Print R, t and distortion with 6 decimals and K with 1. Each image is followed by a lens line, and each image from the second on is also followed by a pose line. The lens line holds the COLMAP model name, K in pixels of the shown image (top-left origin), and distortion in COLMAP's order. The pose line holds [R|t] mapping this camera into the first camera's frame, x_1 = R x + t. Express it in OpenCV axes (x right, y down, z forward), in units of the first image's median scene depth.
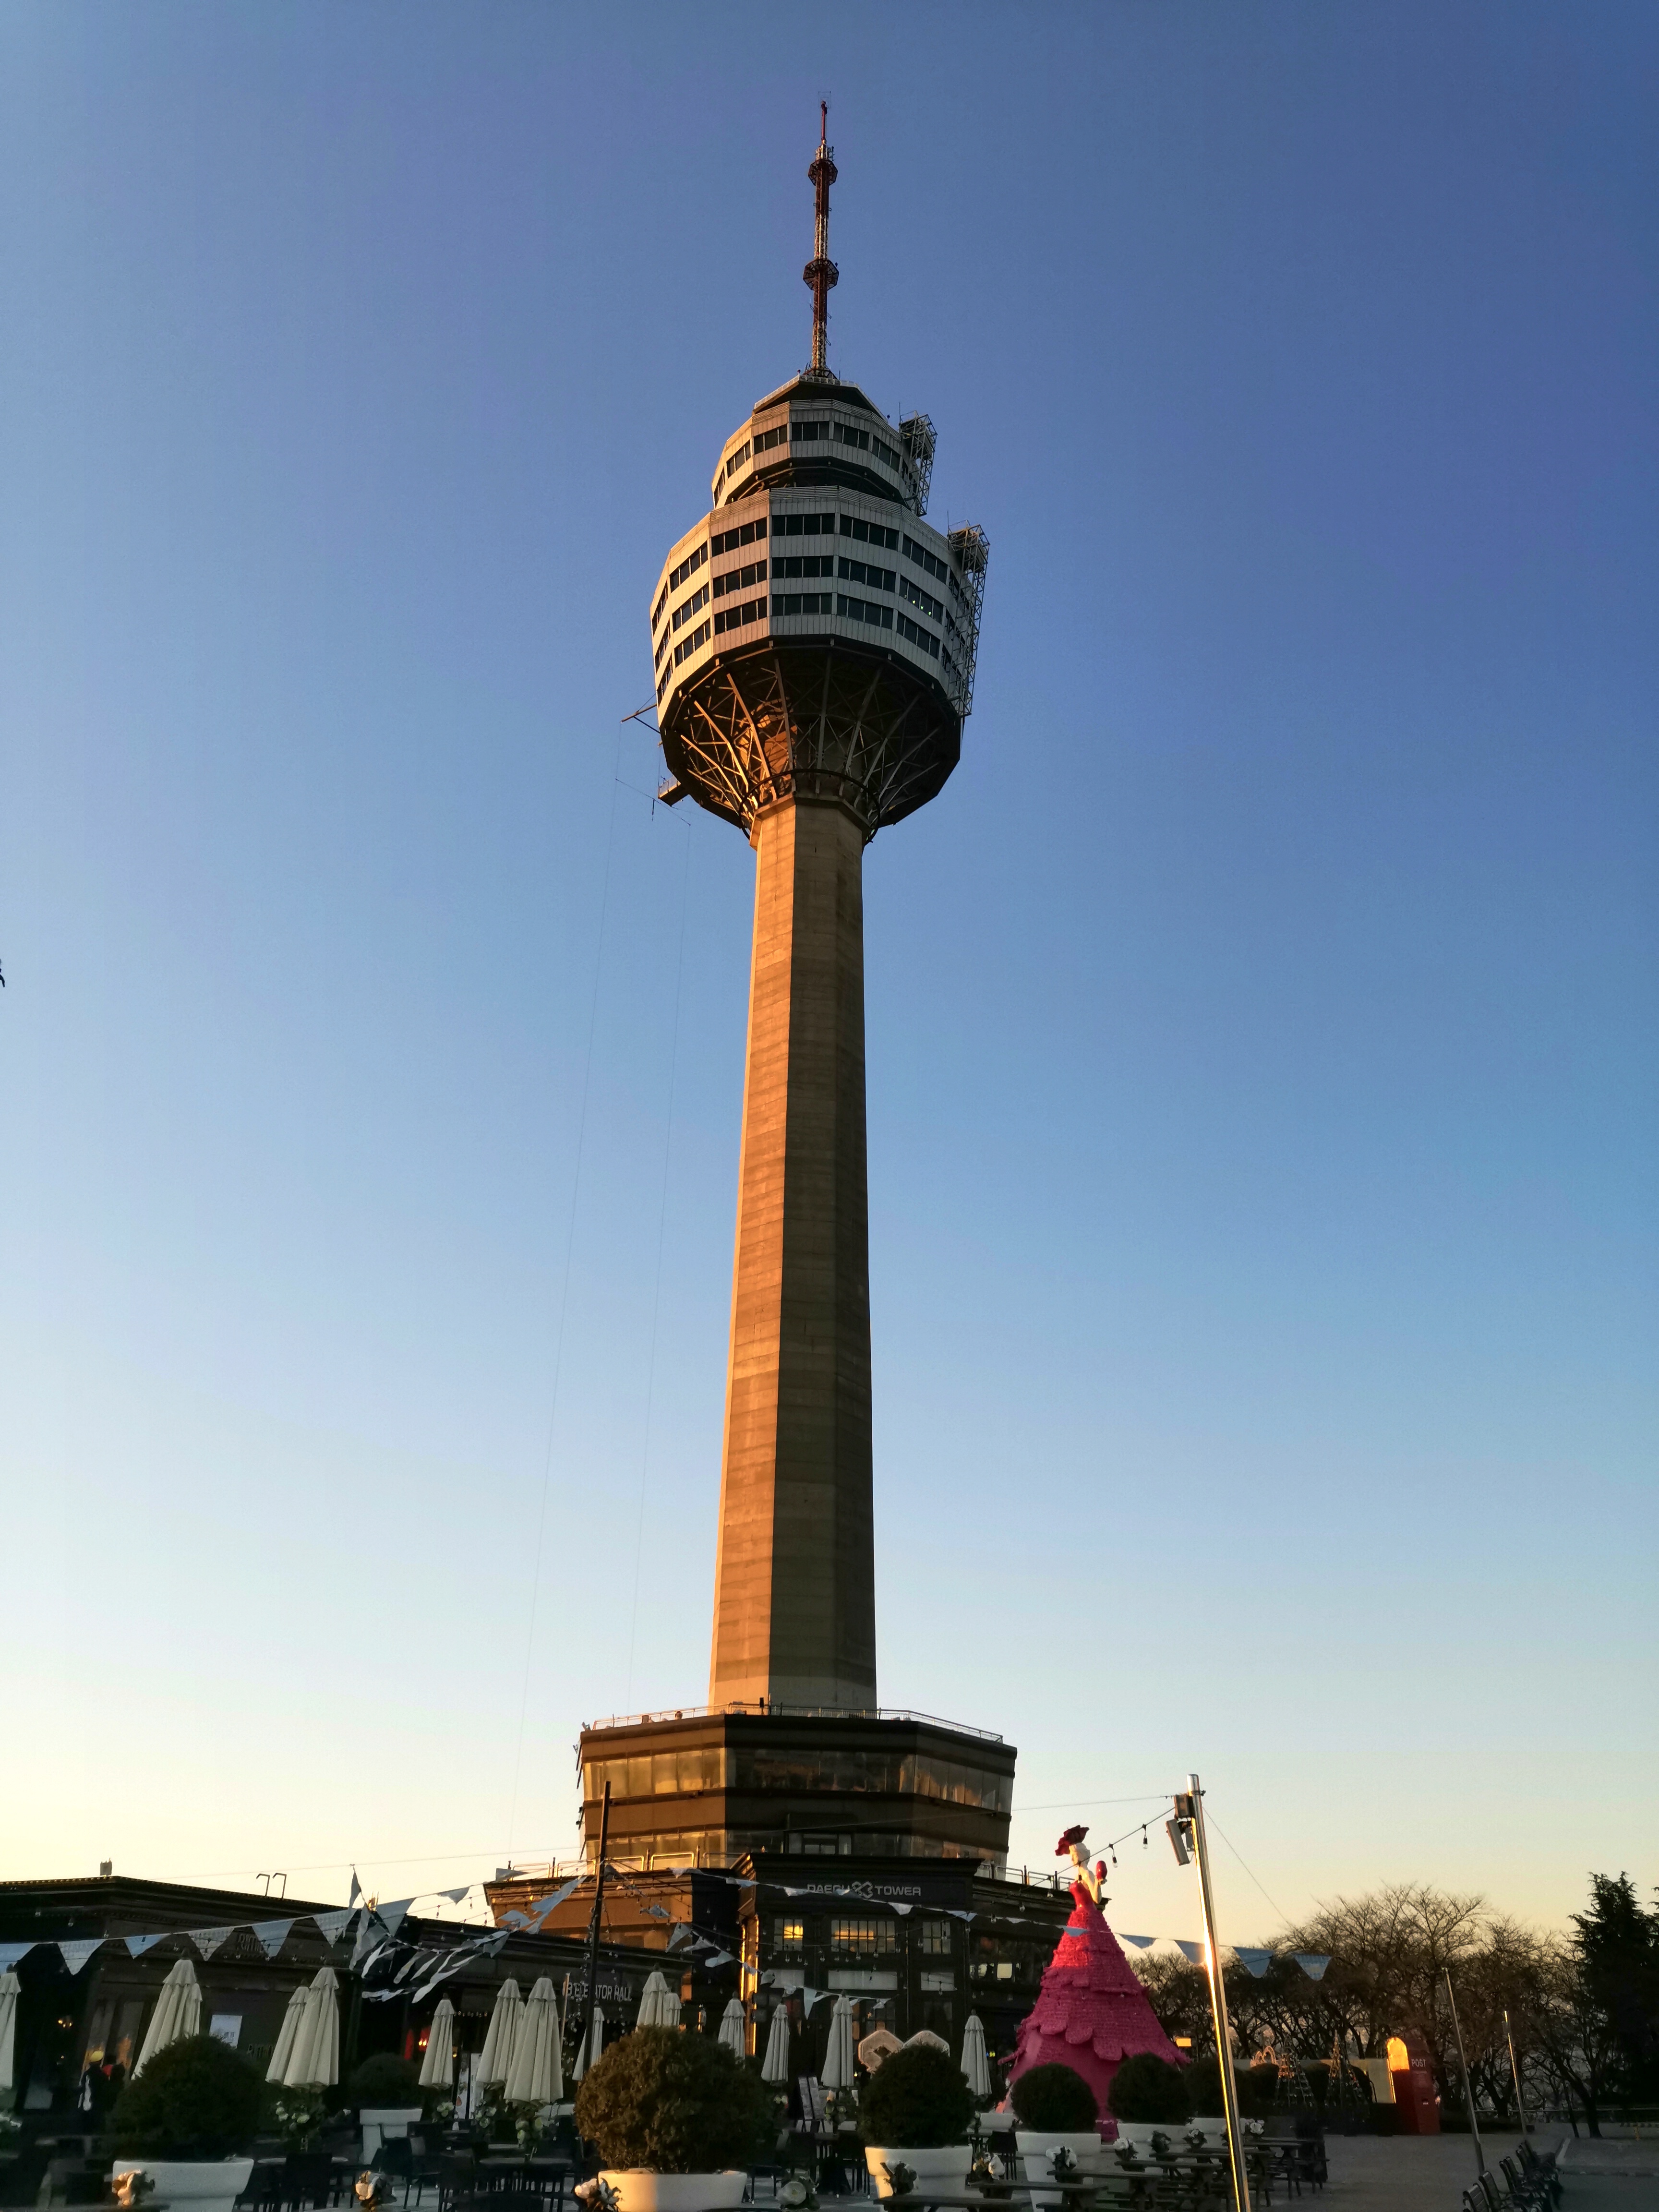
lens RADIAL K [[1714.9, 0, 833.9], [0, 1714.9, 1105.7], [0, 0, 1]] dist [-0.019886, 0.056753]
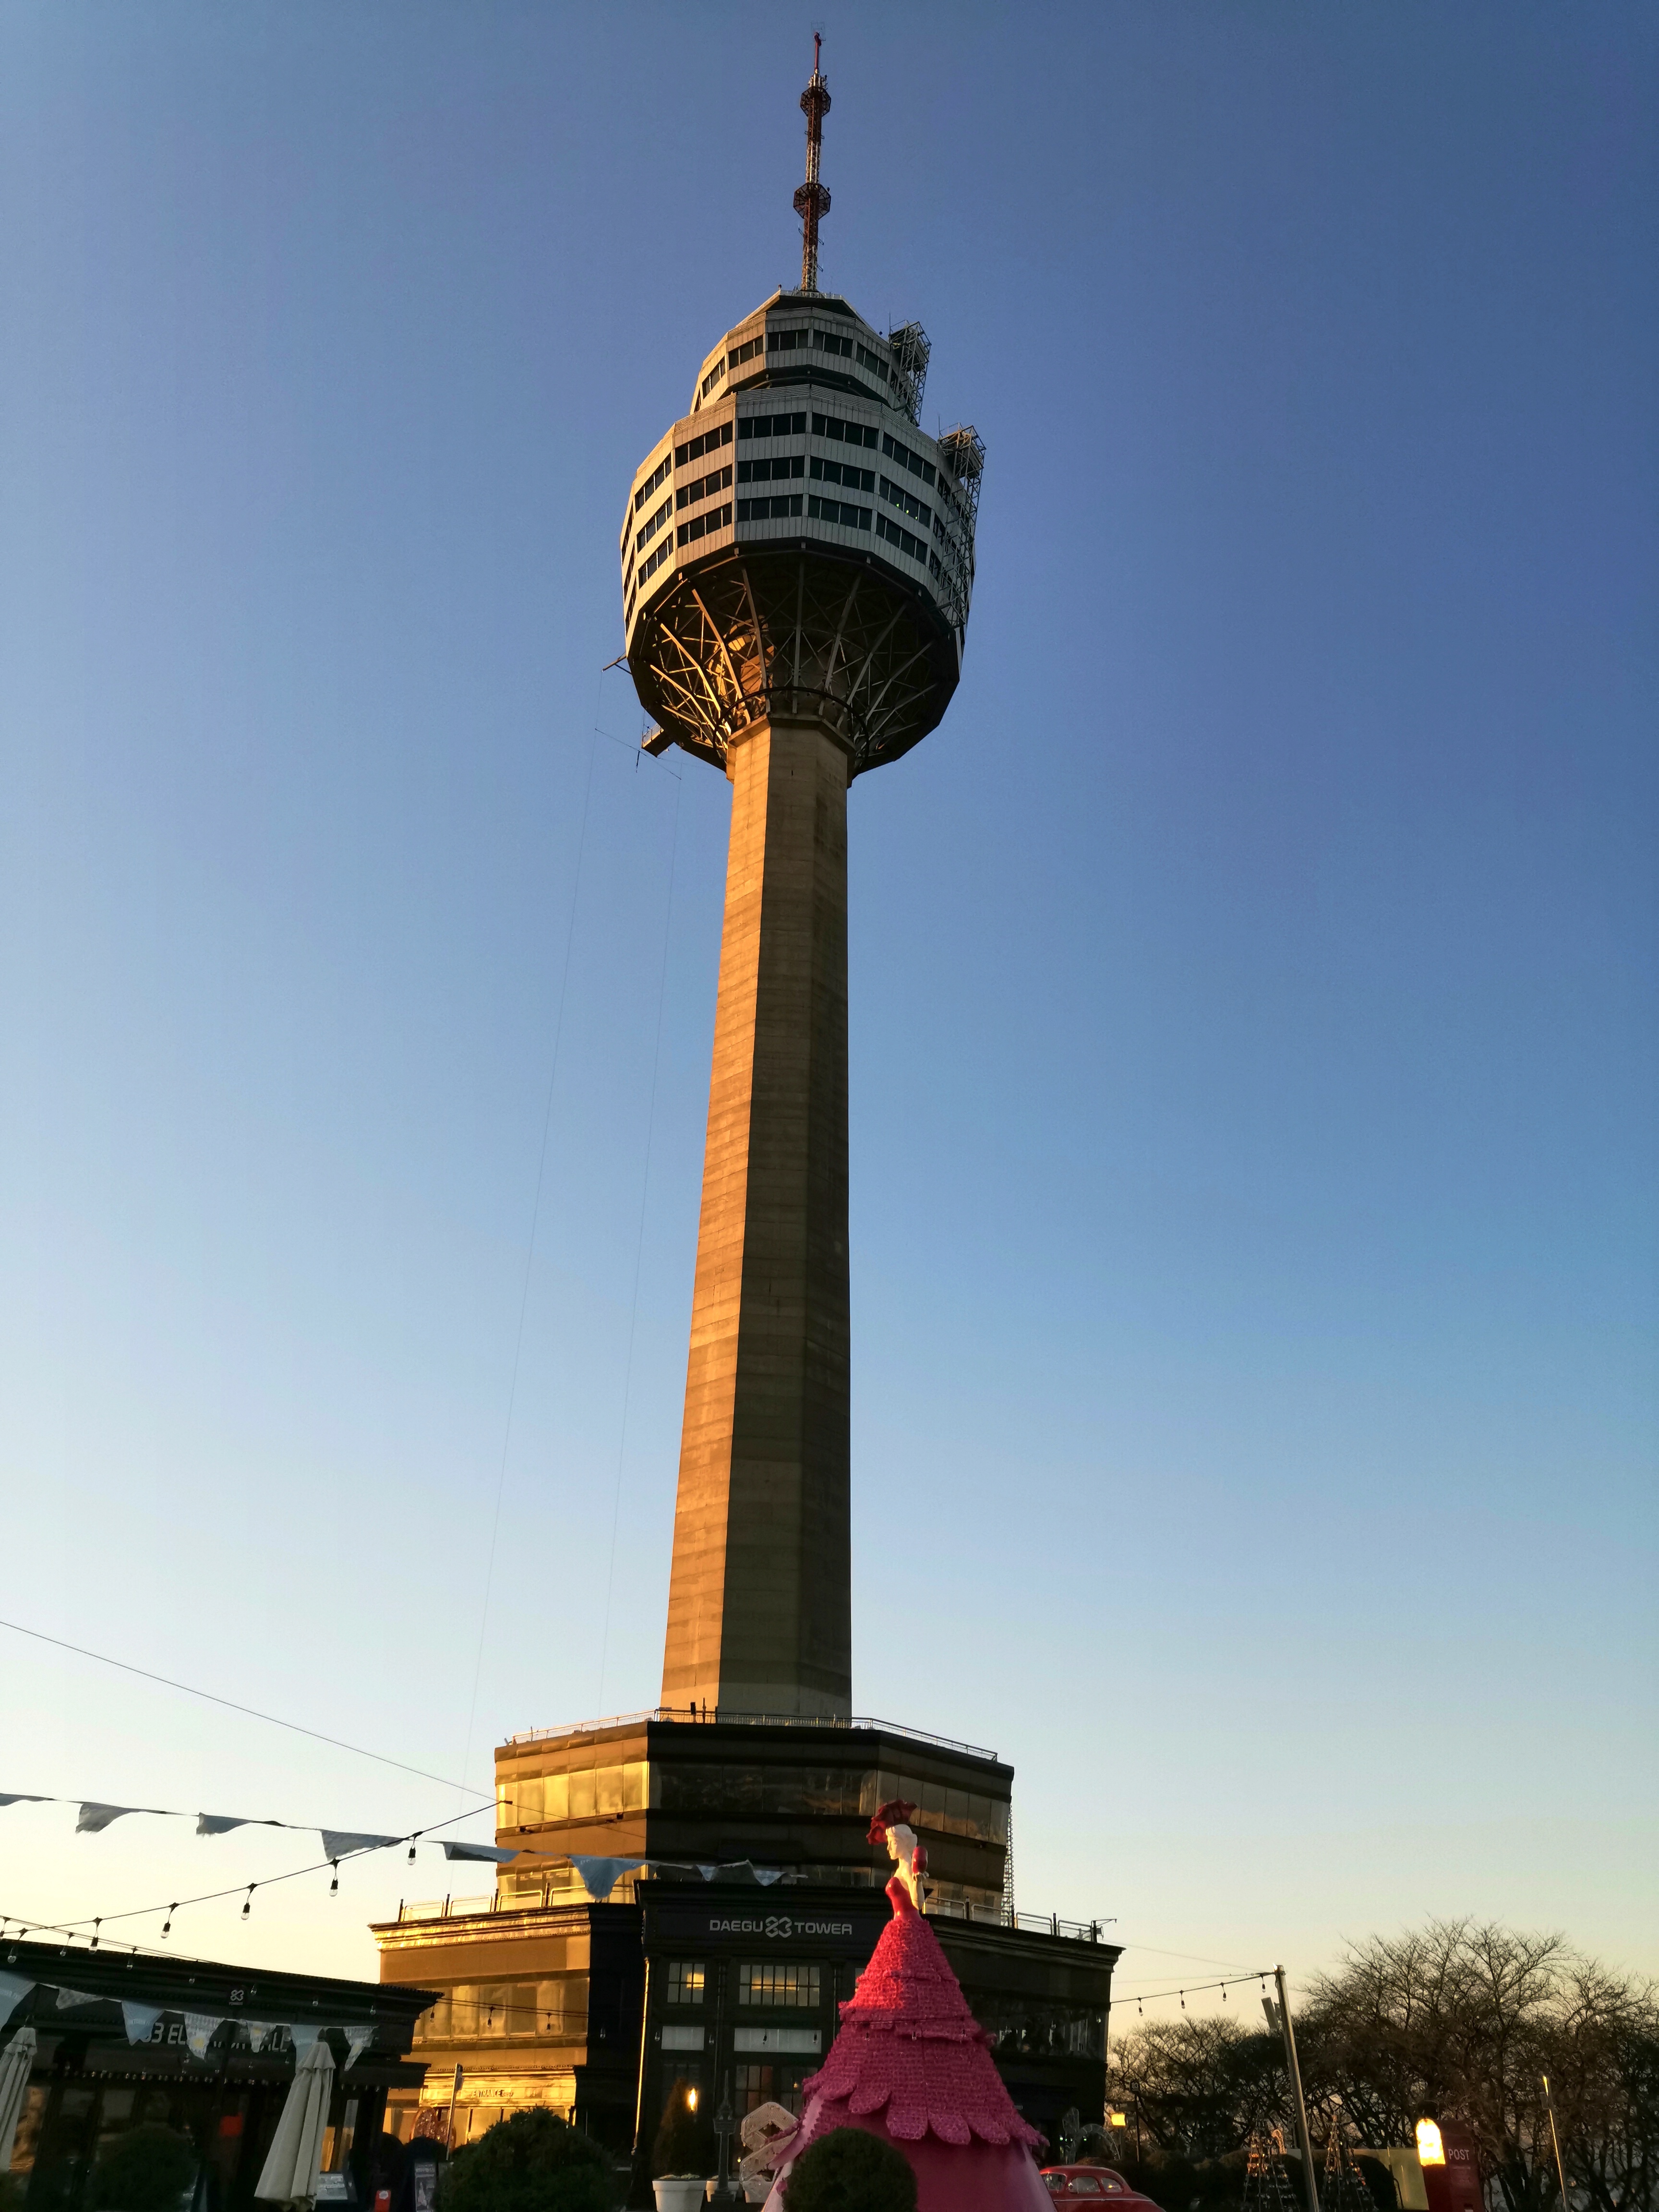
lens RADIAL K [[1714.9, 0, 821.8], [0, 1714.9, 1102.8], [0, 0, 1]] dist [-0.019886, 0.056753]
pose [[0.996976, -0.031248, -0.071145, 0.069091], [0.028461, 0.998800, -0.039850, 0.065458], [0.072305, 0.037705, 0.996670, 0.115508]]
